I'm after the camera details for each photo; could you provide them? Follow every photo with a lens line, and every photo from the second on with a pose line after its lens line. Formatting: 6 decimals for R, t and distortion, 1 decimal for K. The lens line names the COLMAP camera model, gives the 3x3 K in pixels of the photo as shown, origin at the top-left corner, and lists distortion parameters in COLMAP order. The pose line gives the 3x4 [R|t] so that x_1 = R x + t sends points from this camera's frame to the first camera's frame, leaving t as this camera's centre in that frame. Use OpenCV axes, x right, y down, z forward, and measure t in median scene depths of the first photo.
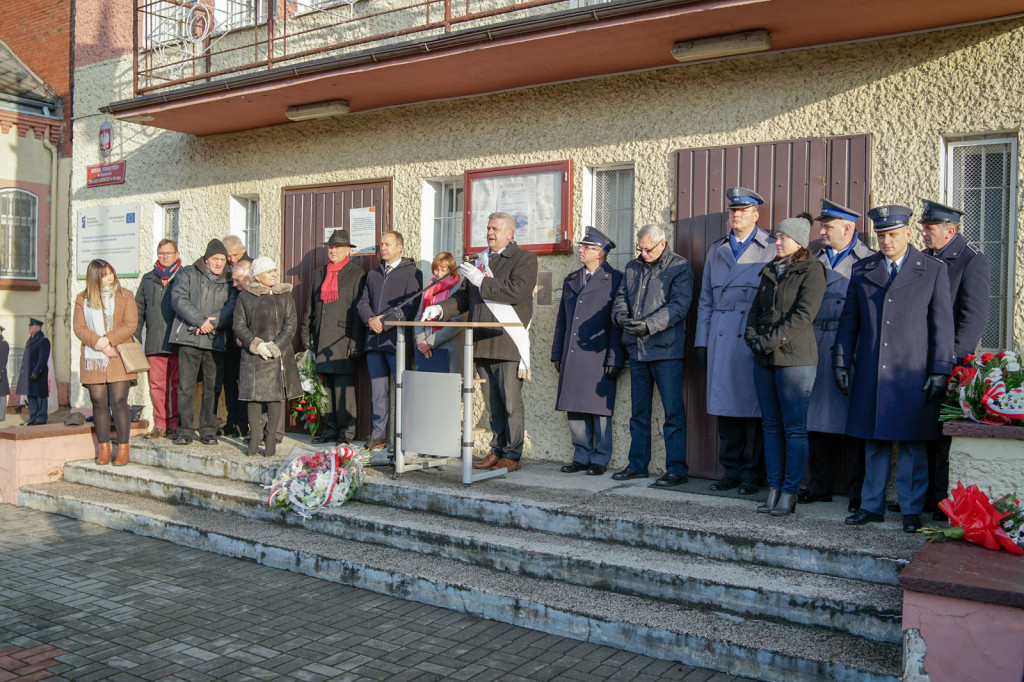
lens RADIAL K [[985.2, 0, 509.2], [0, 985.2, 338.5], [0, 0, 1]] dist [-0.102799, 0.097504]
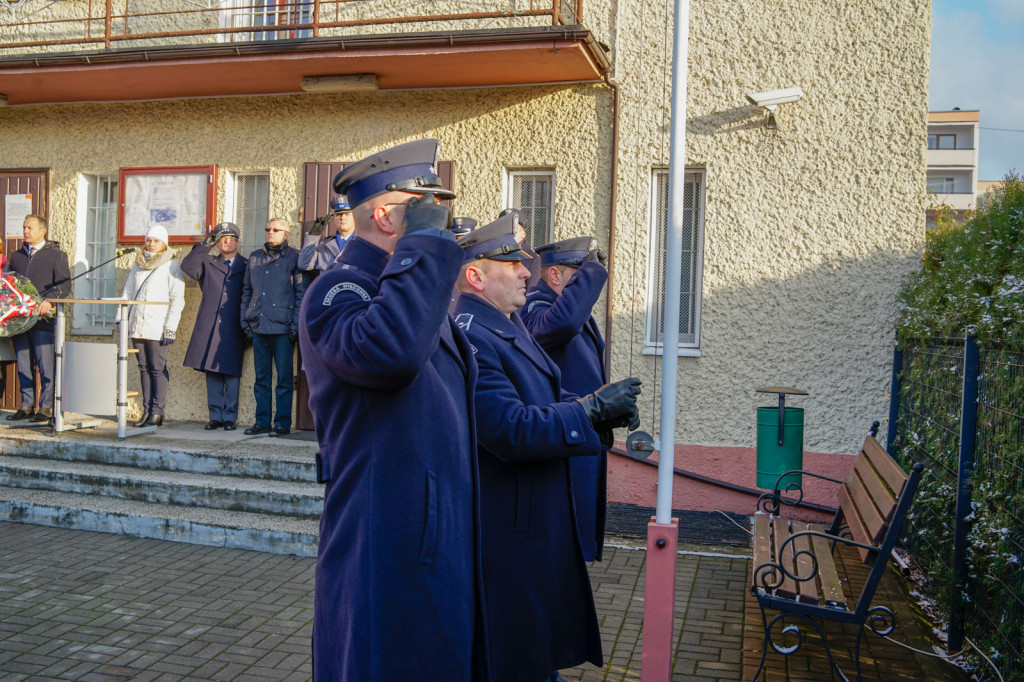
lens RADIAL K [[985.2, 0, 509.2], [0, 985.2, 338.5], [0, 0, 1]] dist [-0.102799, 0.097504]
pose [[0.938818, 0.007154, 0.344339, -0.008936], [-0.011244, 0.999888, 0.009883, 0.012756], [-0.344230, -0.013150, 0.938793, -0.261863]]
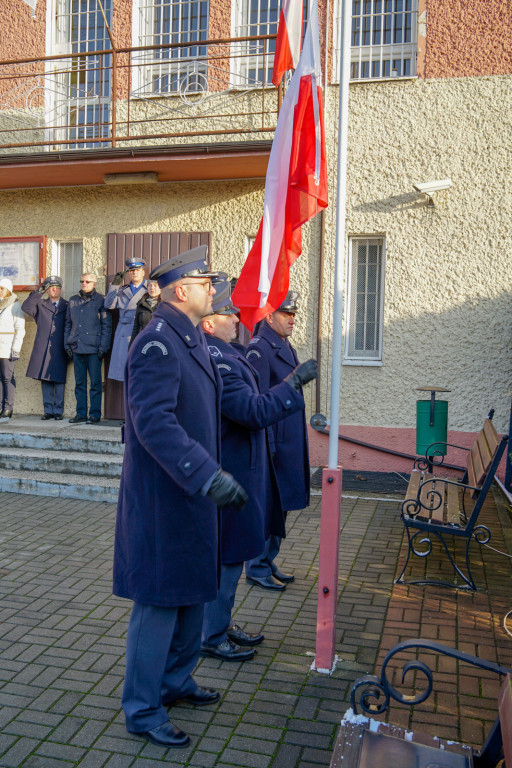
lens RADIAL K [[738.9, 0, 256.0], [0, 738.9, 384.0], [0, 0, 1]] dist [-0.102799, 0.097504]
pose [[0.939818, -0.015981, 0.341300, -0.034386], [-0.002079, 0.998620, 0.052484, 0.007067], [-0.341668, -0.050035, 0.938488, -0.373392]]
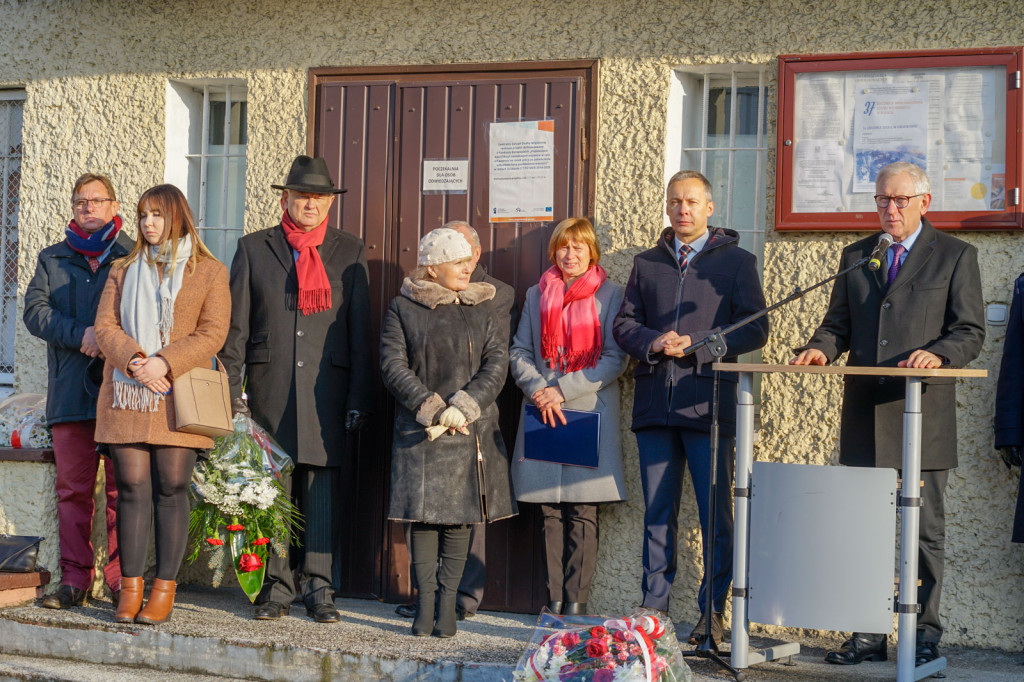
lens RADIAL K [[2394.0, 0, 510.1], [0, 2394.0, 323.7], [0, 0, 1]] dist [0.119245, -2.654617]
pose [[0.991025, 0.015680, 0.132754, -0.429684], [-0.011569, 0.999431, -0.031685, 0.002688], [-0.133175, 0.029865, 0.990642, -0.208273]]
